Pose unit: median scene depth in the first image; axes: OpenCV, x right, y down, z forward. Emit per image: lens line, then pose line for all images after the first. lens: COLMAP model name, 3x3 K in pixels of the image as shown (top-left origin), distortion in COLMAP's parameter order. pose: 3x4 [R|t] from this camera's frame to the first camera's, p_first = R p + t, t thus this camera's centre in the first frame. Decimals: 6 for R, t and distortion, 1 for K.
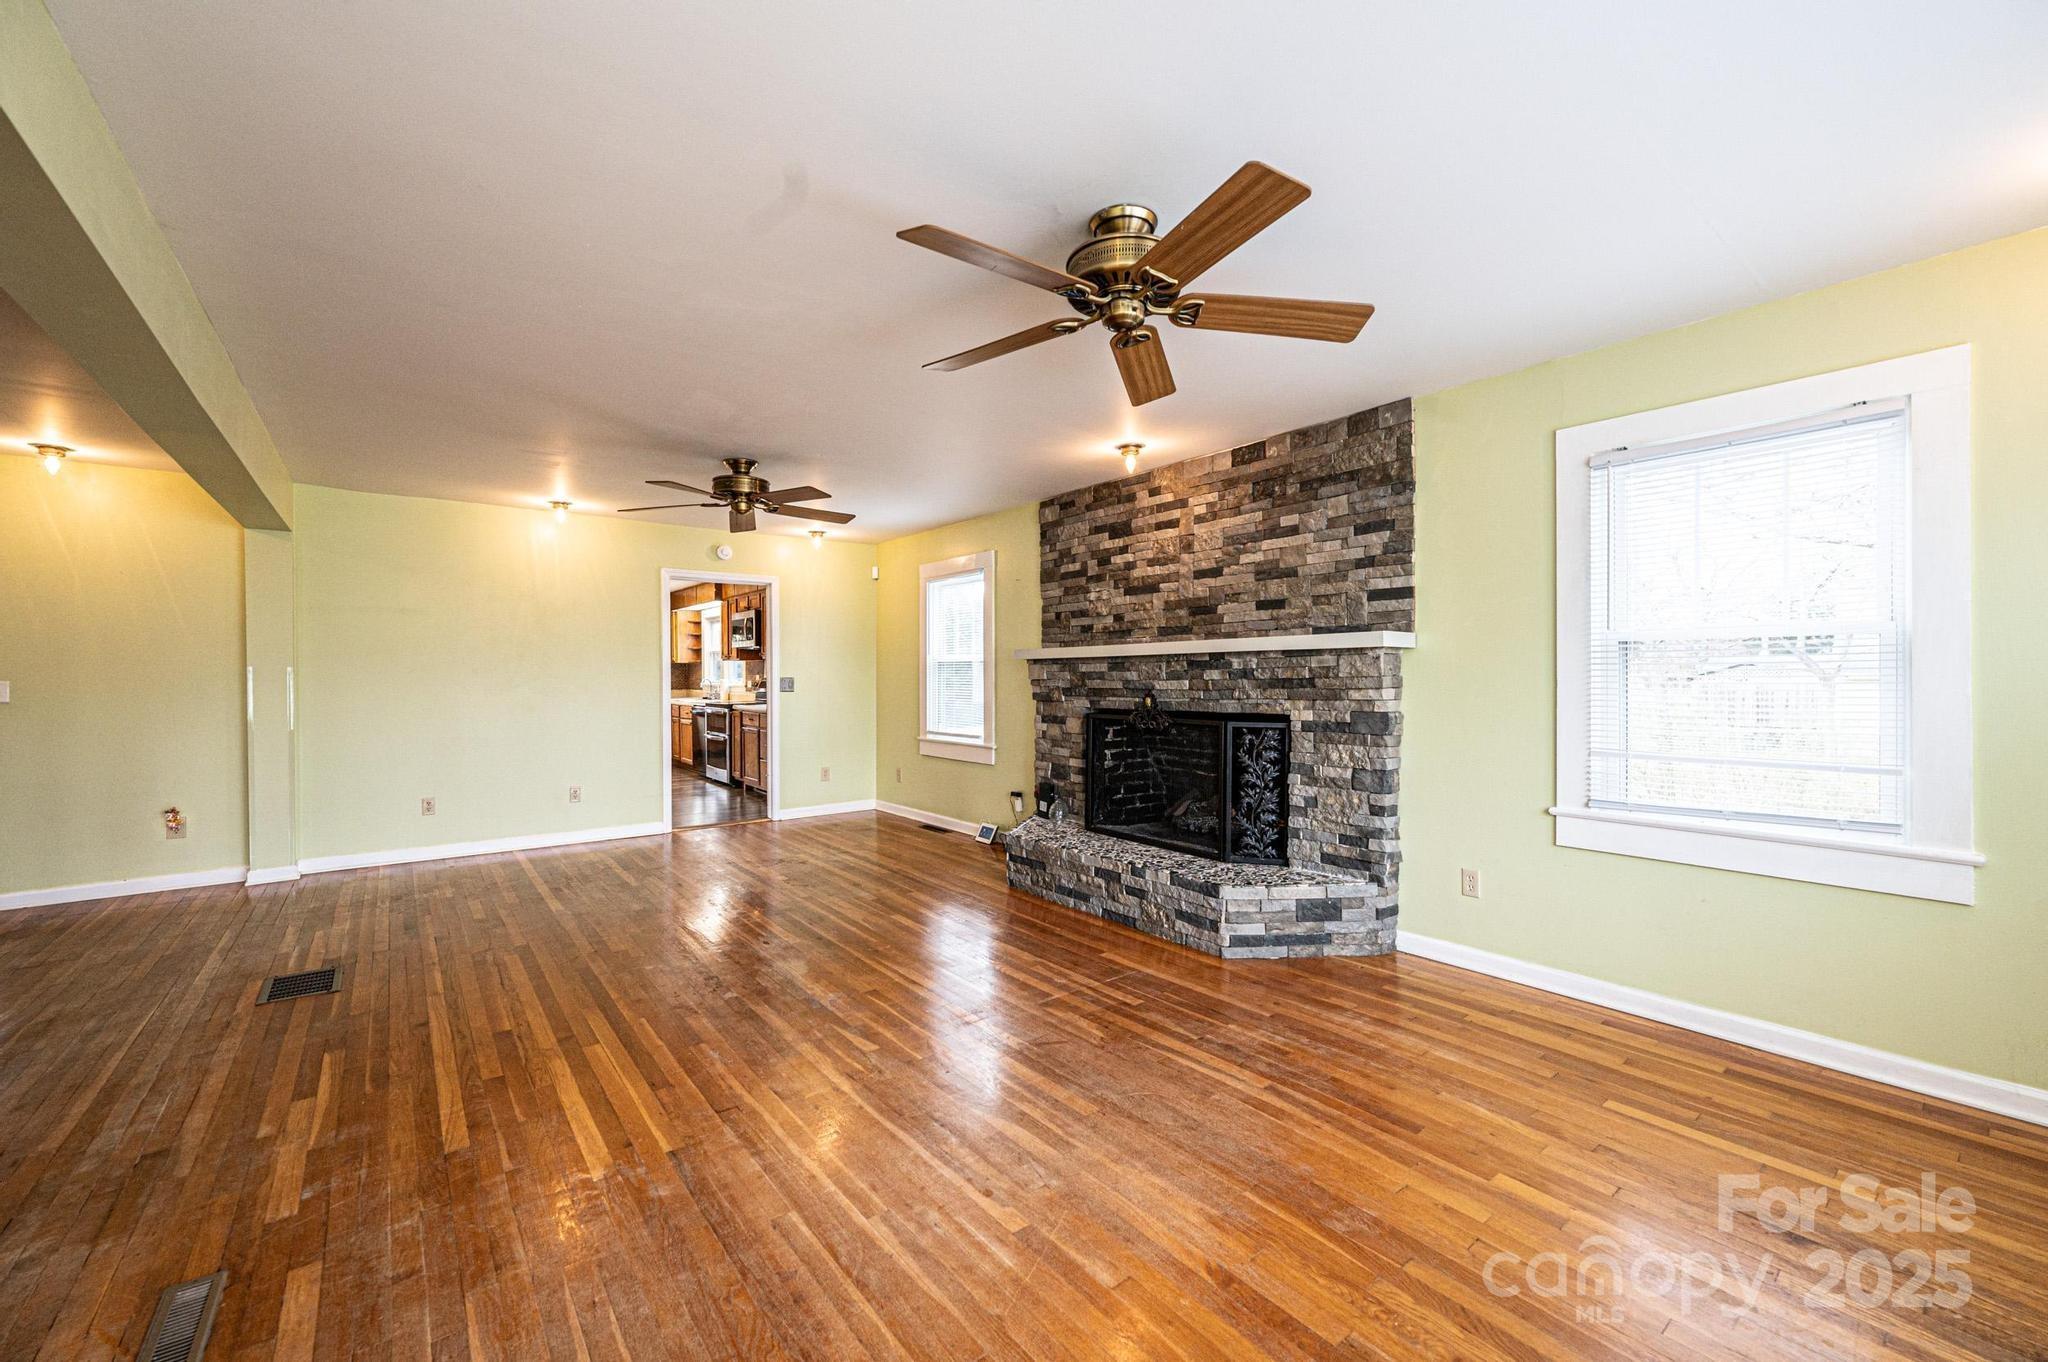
lens RADIAL K [[821.8, 0, 984.9], [0, 821.8, 664.6], [0, 0, 1]] dist [-0.000239, 0.000136]
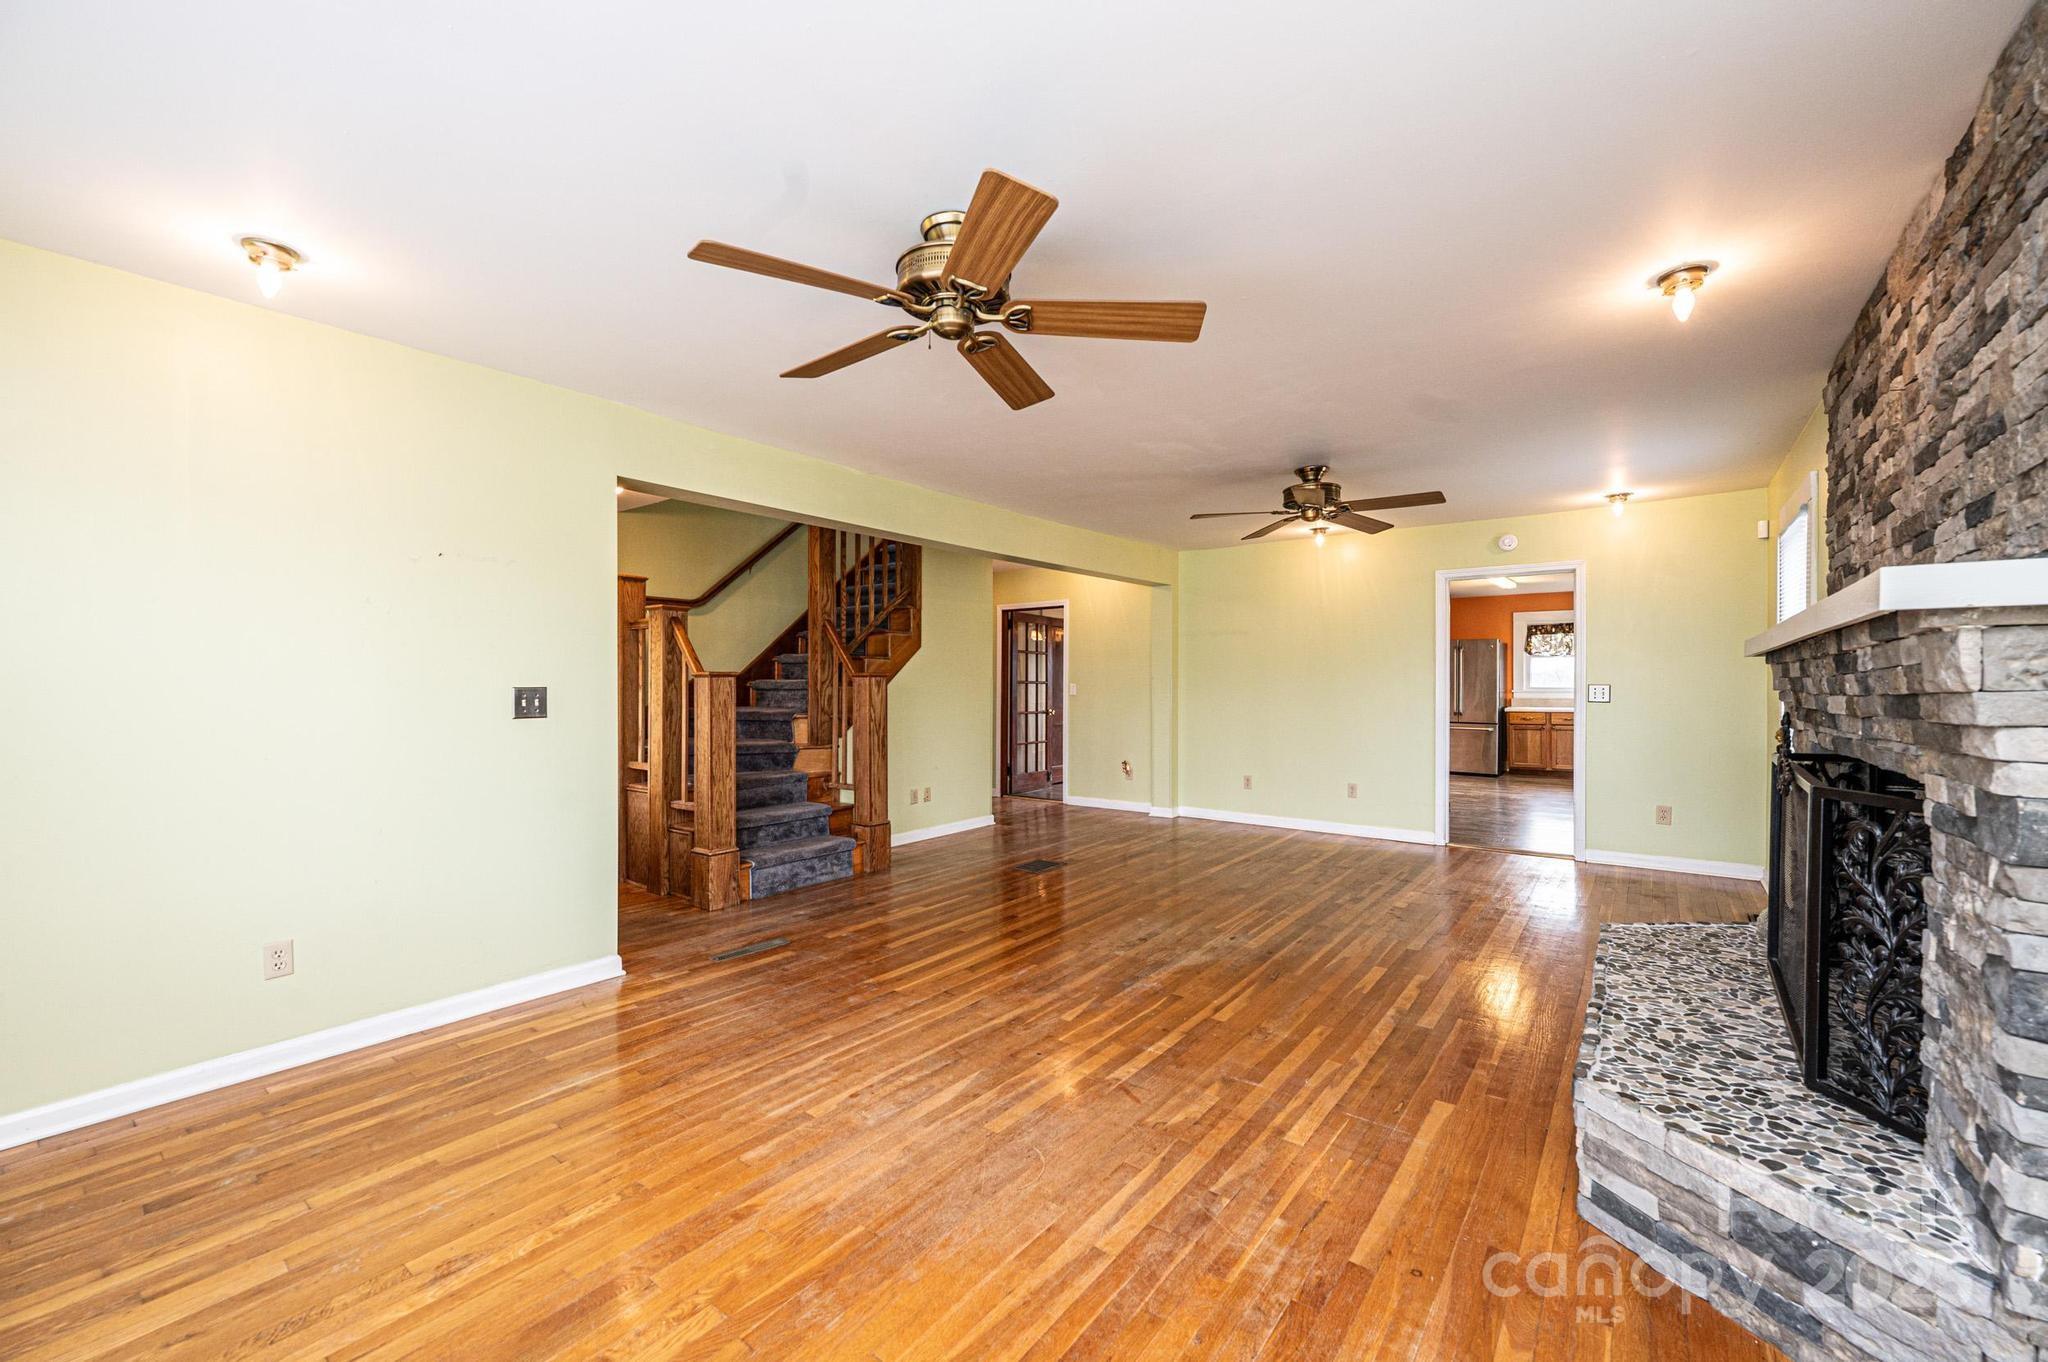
lens RADIAL K [[793.7, 0, 1024.0], [0, 793.7, 681.0], [0, 0, 1]] dist [-0.001065, 0.000061]
pose [[0.269052, 0.002444, -0.963123, 0.853951], [0.012497, 0.999904, 0.006028, 0.001630], [0.963045, -0.013658, 0.268996, 0.638972]]
